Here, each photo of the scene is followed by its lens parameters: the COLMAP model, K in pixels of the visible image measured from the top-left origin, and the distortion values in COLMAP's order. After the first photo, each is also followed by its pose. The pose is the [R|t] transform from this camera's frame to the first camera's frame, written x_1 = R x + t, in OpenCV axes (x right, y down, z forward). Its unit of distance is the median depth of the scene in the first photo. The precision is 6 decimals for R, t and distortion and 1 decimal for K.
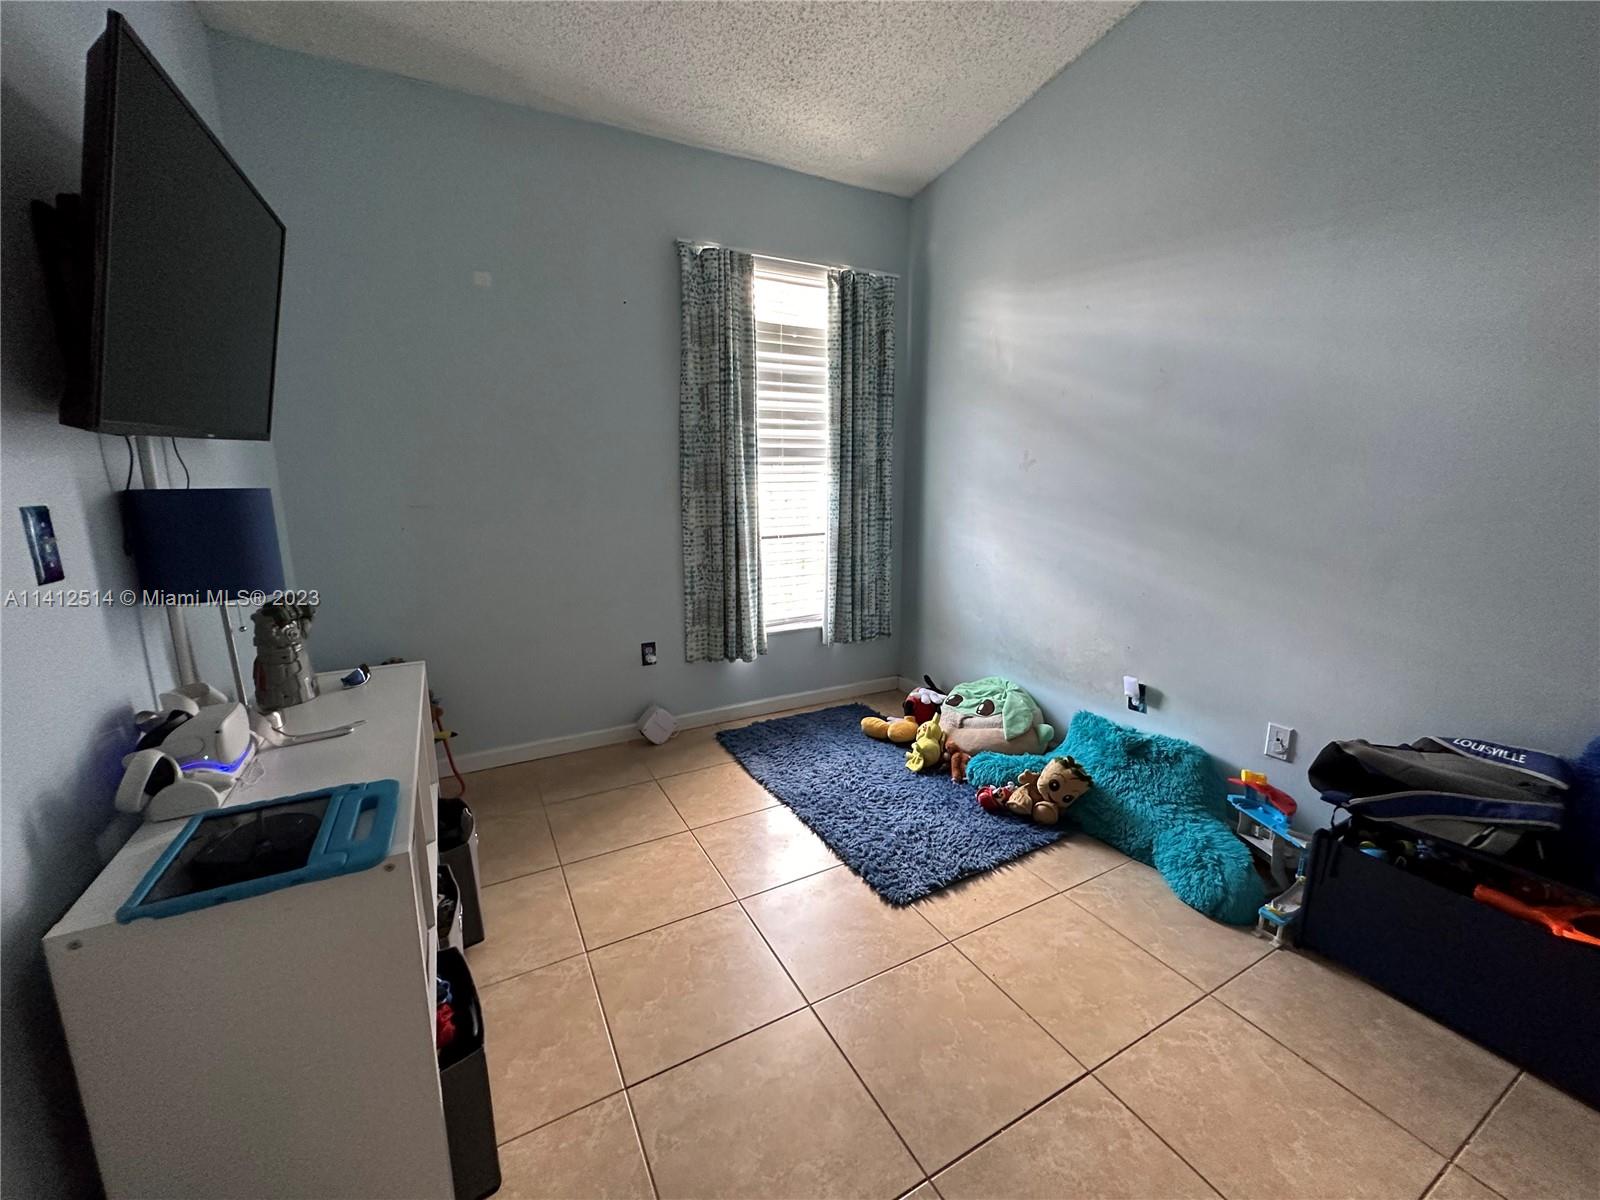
lens RADIAL K [[643.1, 0, 802.3], [0, 643.1, 595.7], [0, 0, 1]] dist [-0.006626, 0.000126]
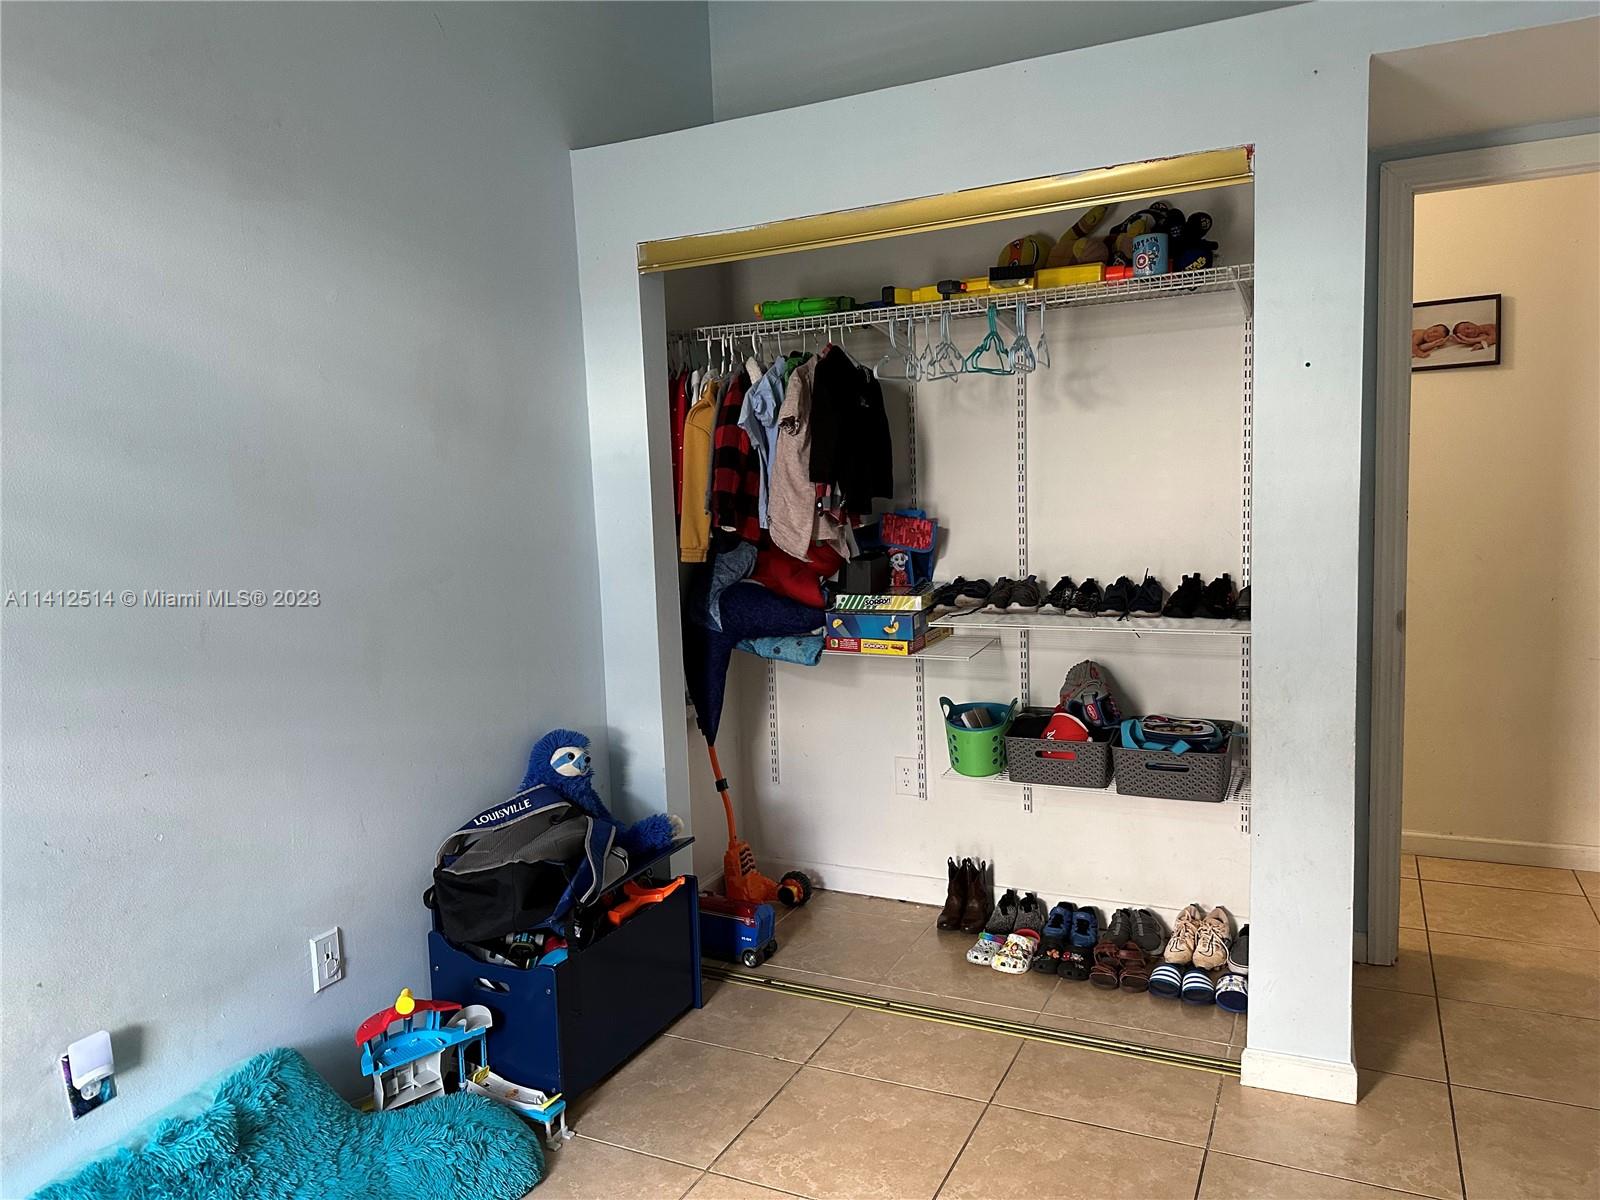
lens RADIAL K [[1145.5, 0, 798.7], [0, 1145.5, 600.2], [0, 0, 1]] dist [0.048817, -0.061559]
pose [[-0.583595, -0.057153, 0.810031, -0.529179], [0.196820, 0.957821, 0.209382, -0.317270], [-0.787832, 0.281625, -0.547730, 1.411977]]
